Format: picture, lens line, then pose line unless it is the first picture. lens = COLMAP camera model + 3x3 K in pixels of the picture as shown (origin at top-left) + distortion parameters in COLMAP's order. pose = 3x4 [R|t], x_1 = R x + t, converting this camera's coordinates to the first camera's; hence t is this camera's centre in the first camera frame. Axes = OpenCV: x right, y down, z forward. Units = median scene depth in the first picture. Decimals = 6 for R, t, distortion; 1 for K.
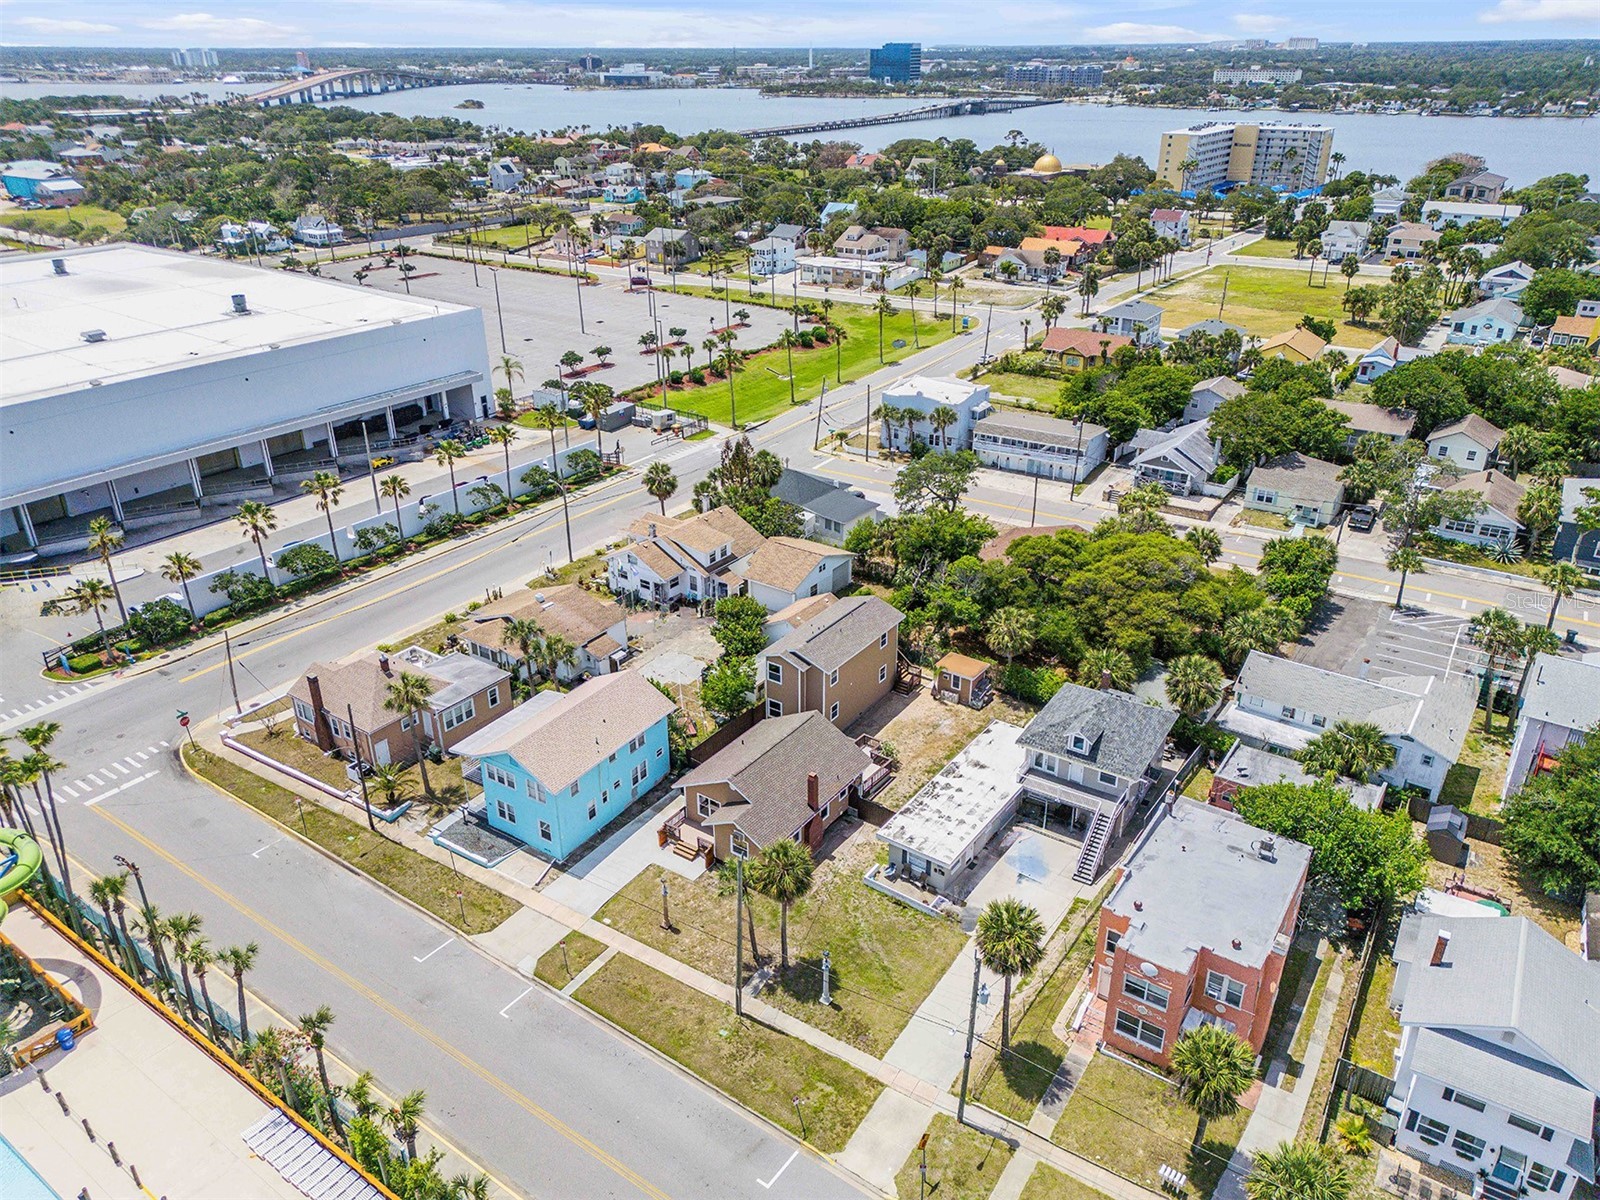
lens RADIAL K [[1127.6, 0, 806.8], [0, 1127.6, 603.9], [0, 0, 1]] dist [0.094709, -0.104986]
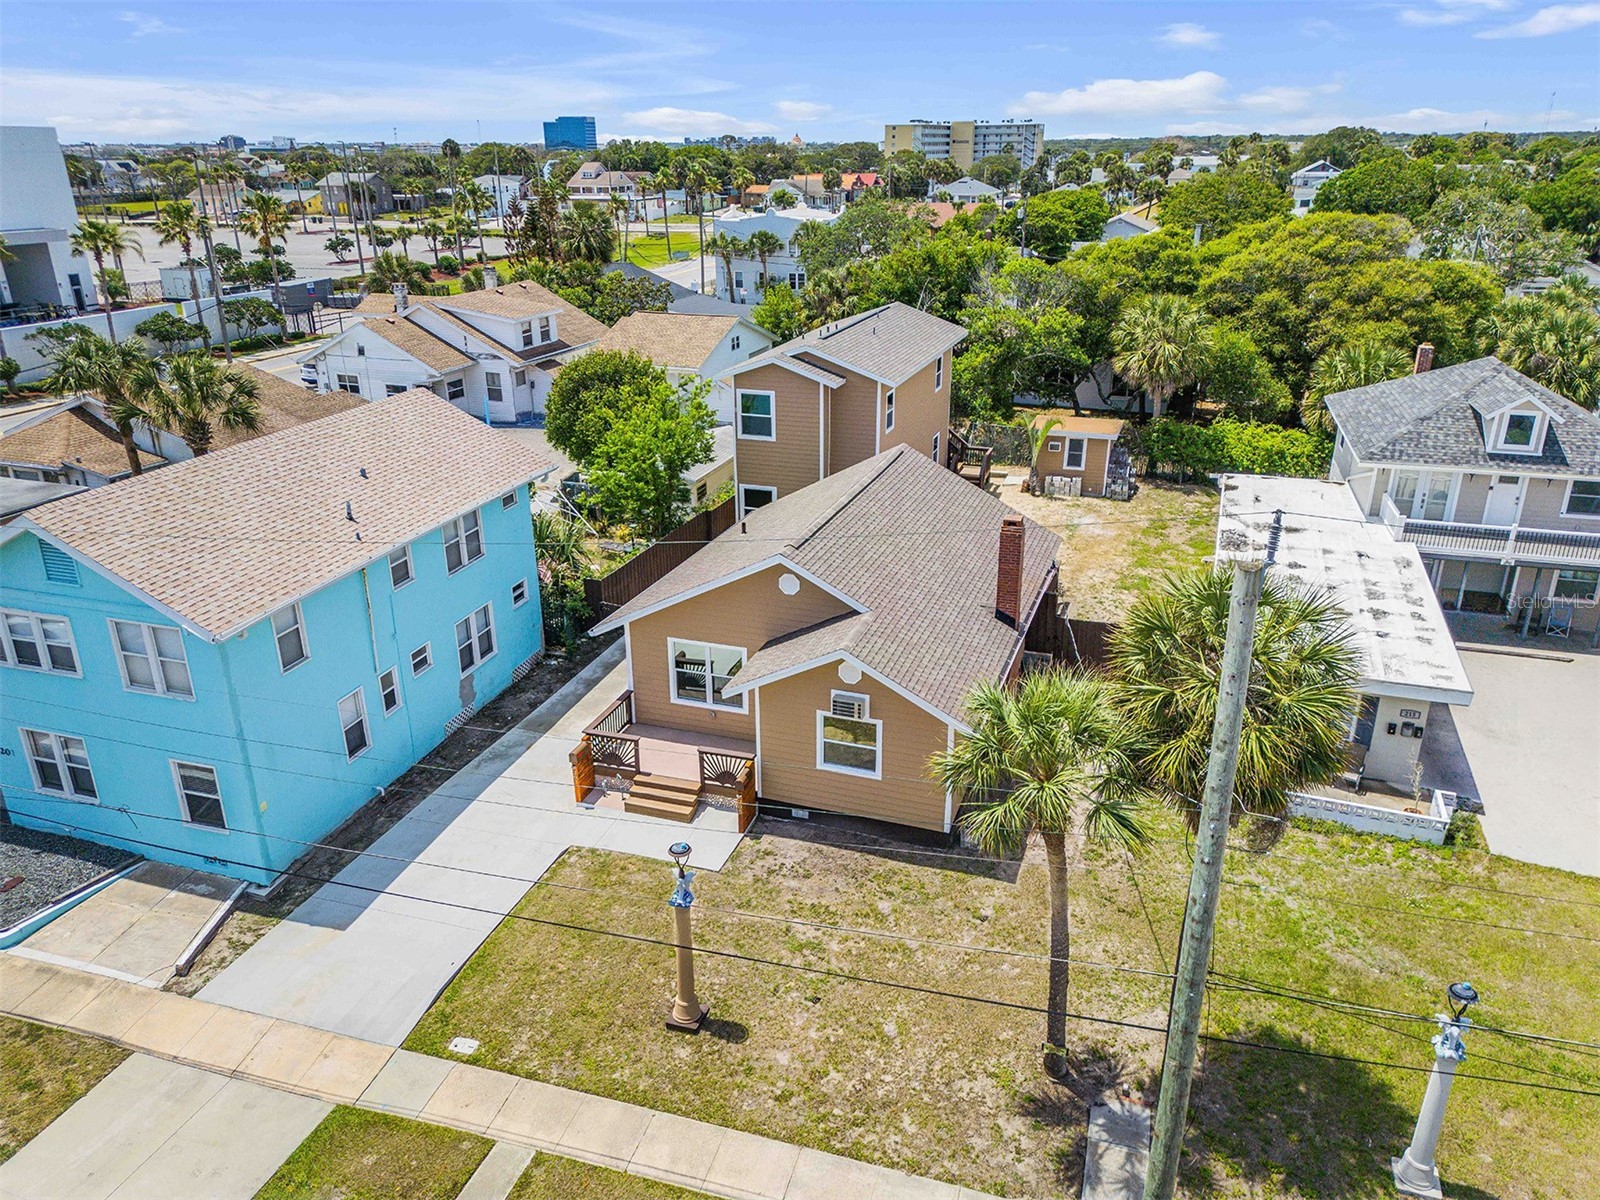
lens RADIAL K [[1127.6, 0, 806.8], [0, 1127.6, 603.9], [0, 0, 1]] dist [0.094709, -0.104986]
pose [[0.964695, -0.103221, 0.242299, -0.066066], [0.120517, 0.991036, -0.057643, 0.086391], [-0.234177, 0.084809, 0.968488, 0.305748]]
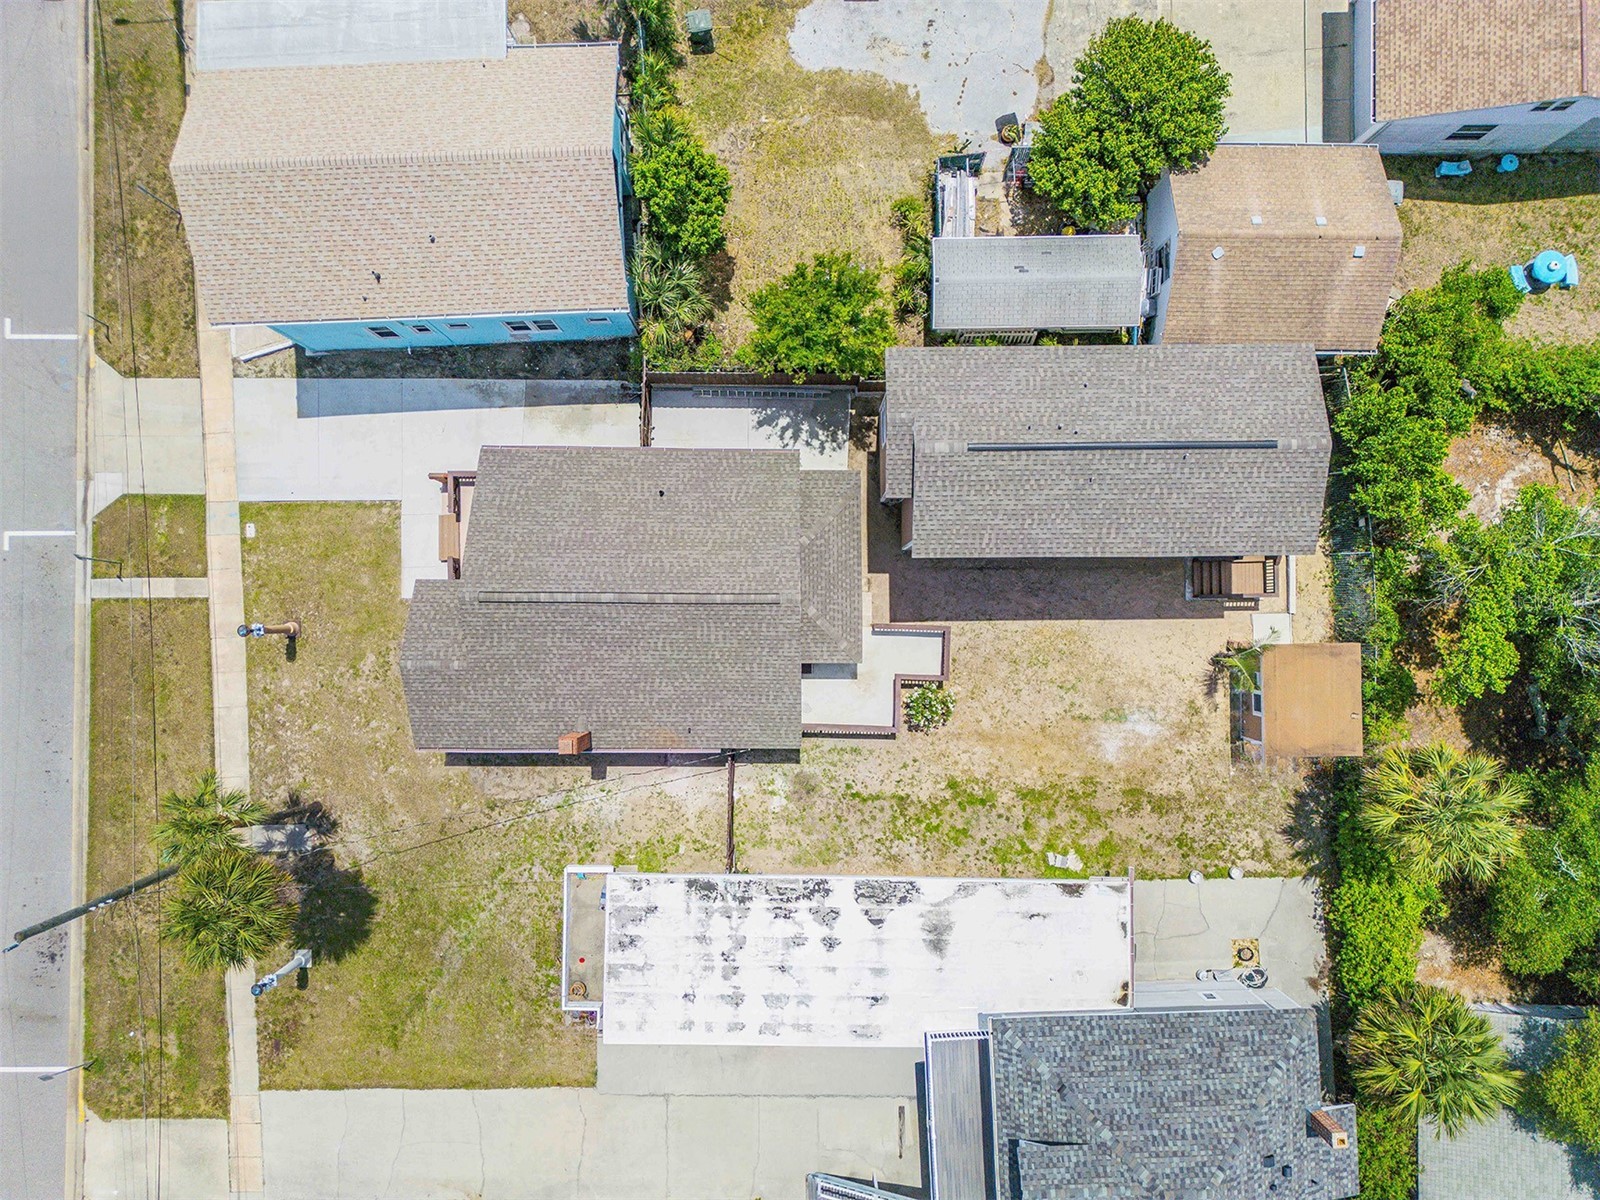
lens RADIAL K [[1127.6, 0, 806.8], [0, 1127.6, 603.9], [0, 0, 1]] dist [0.094709, -0.104986]
pose [[0.568417, 0.822668, -0.010930, 0.007979], [-0.352328, 0.255400, 0.900353, -0.141162], [0.743483, -0.507925, 0.435023, 0.409029]]
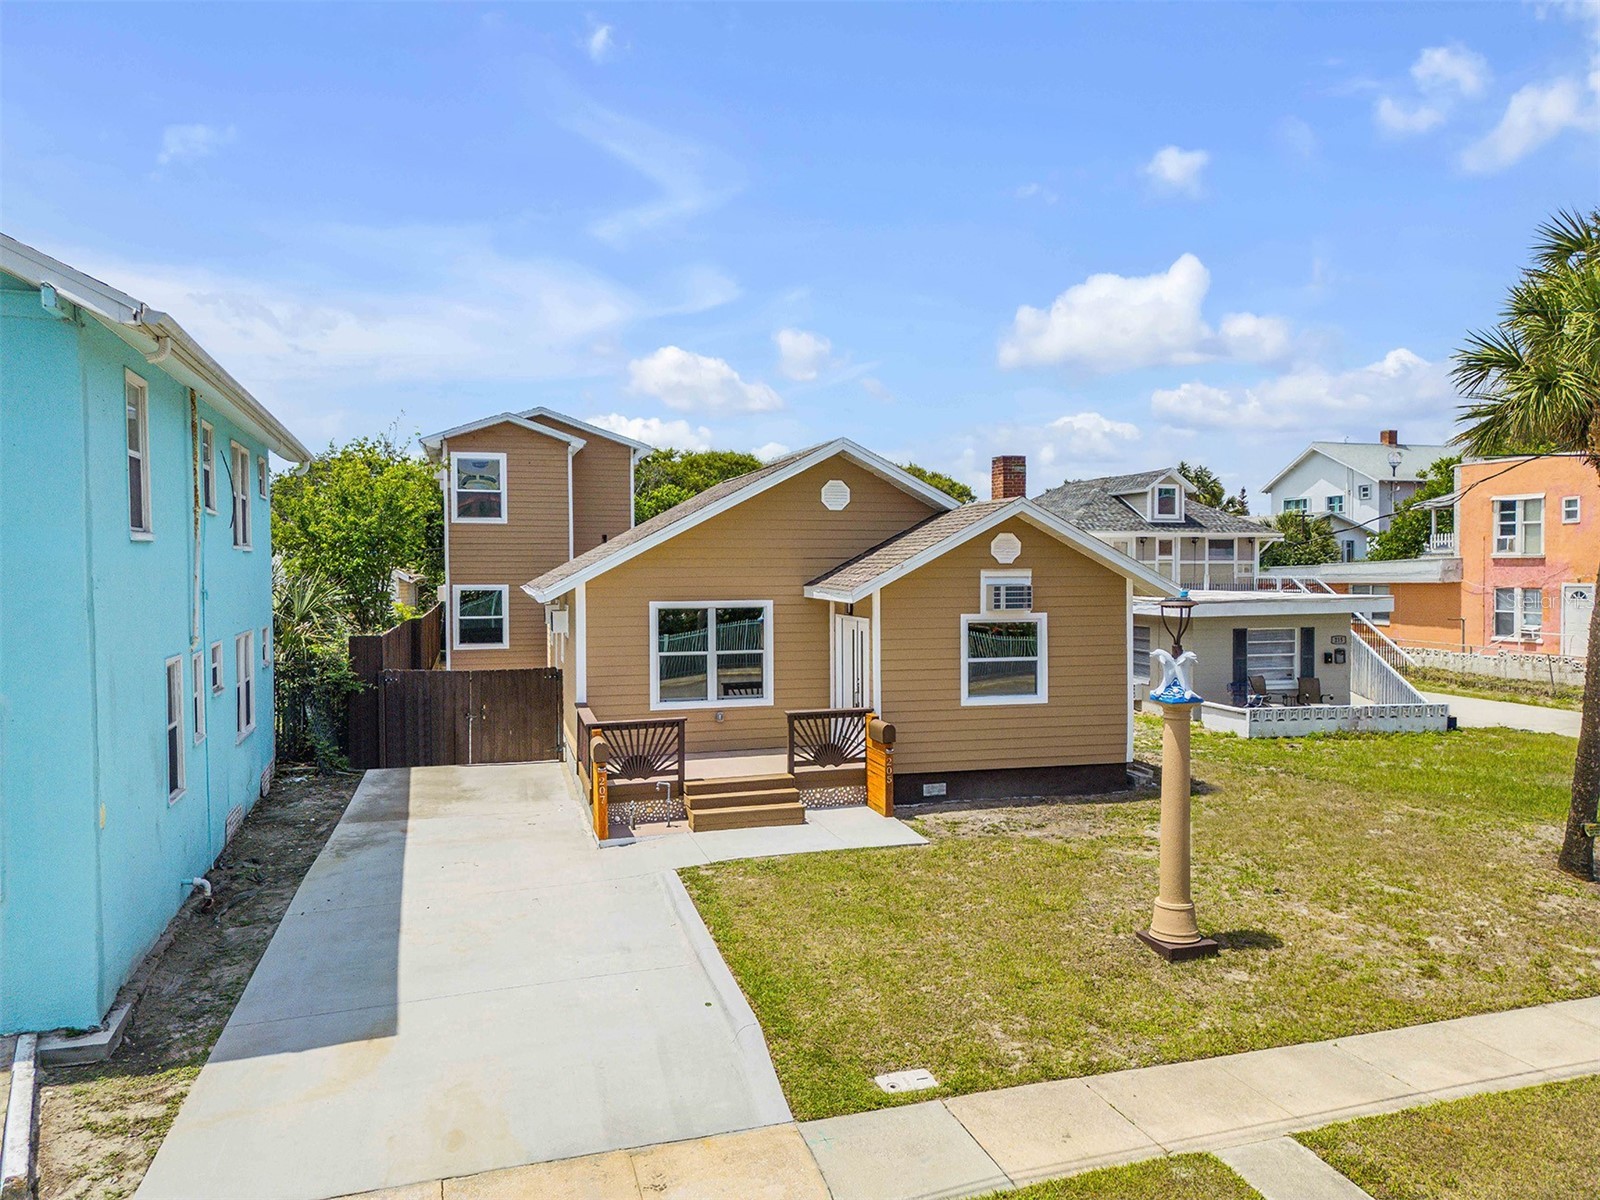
lens RADIAL K [[1127.6, 0, 806.8], [0, 1127.6, 603.9], [0, 0, 1]] dist [0.094709, -0.104986]
pose [[0.631825, -0.024353, 0.774728, -0.121977], [0.347442, 0.902366, -0.254989, 0.112878], [-0.692879, 0.430282, 0.578599, 0.396926]]
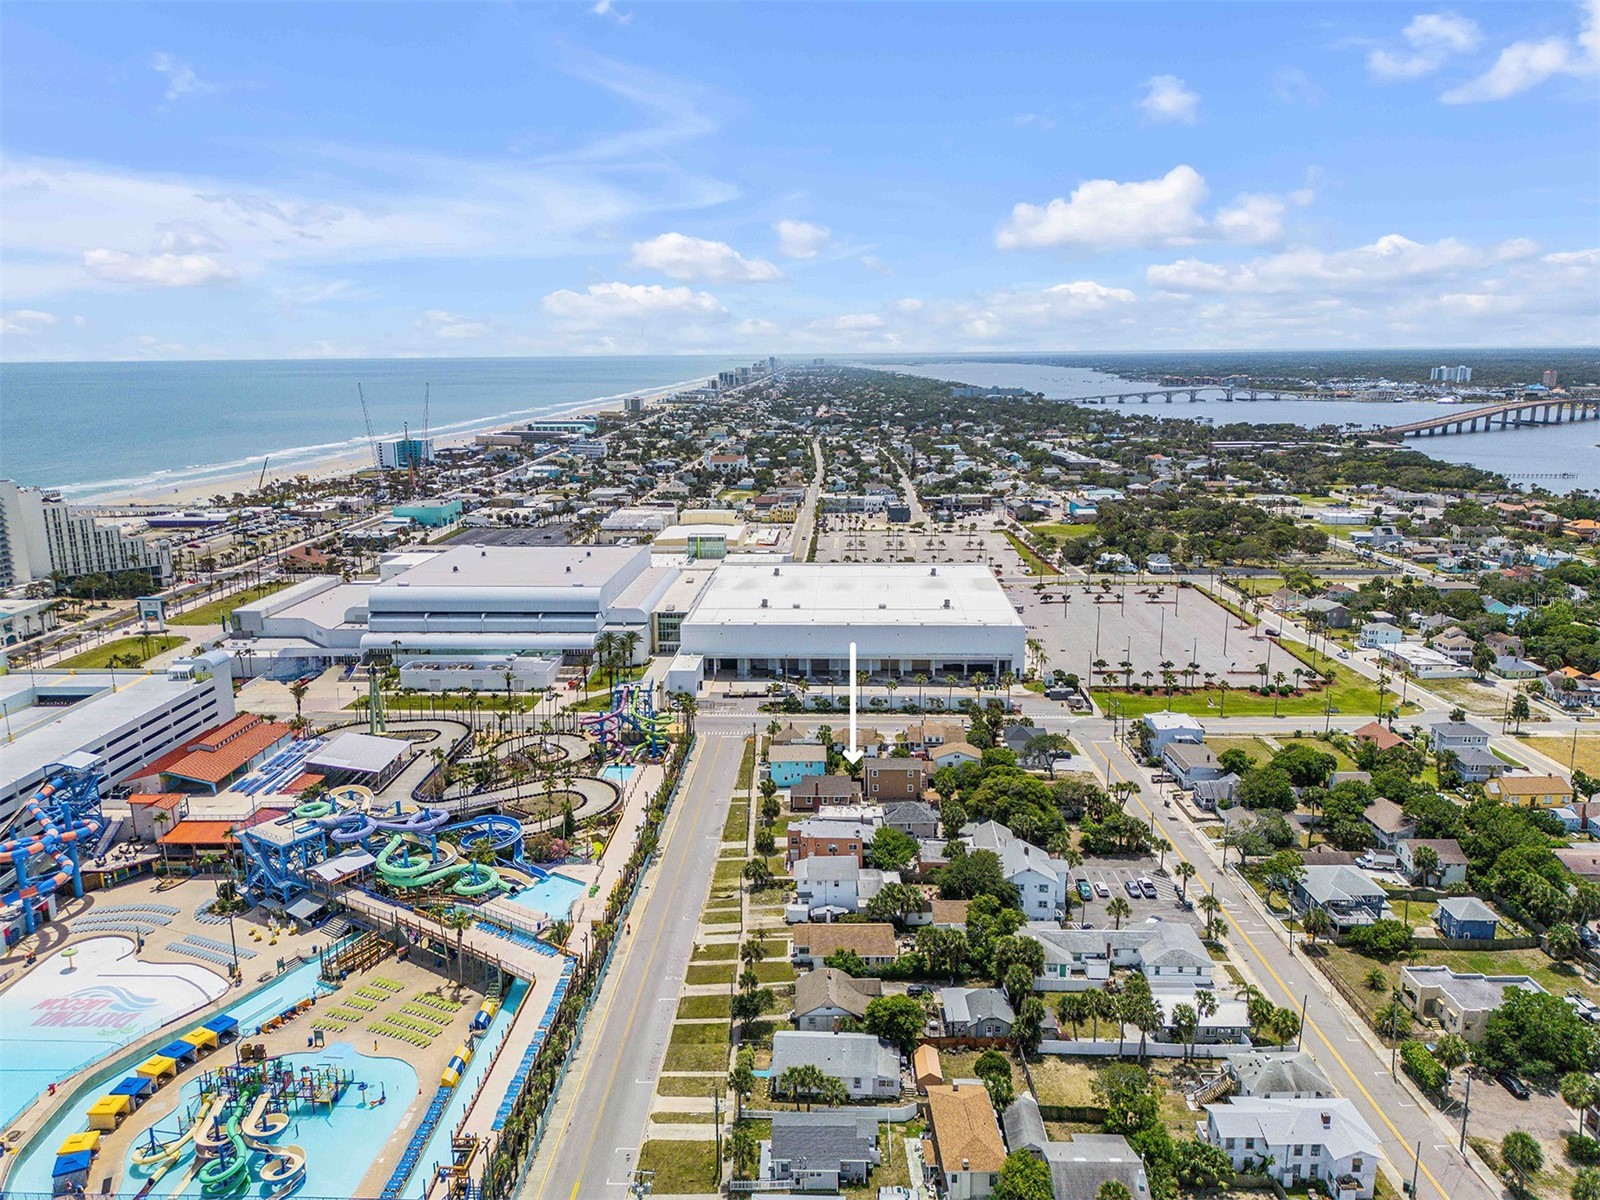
lens RADIAL K [[1127.6, 0, 806.8], [0, 1127.6, 603.9], [0, 0, 1]] dist [0.094709, -0.104986]
pose [[0.540183, 0.182255, -0.821575, 1.123644], [-0.364115, 0.930772, -0.032926, -0.090195], [0.758698, 0.316934, 0.569149, -0.431338]]
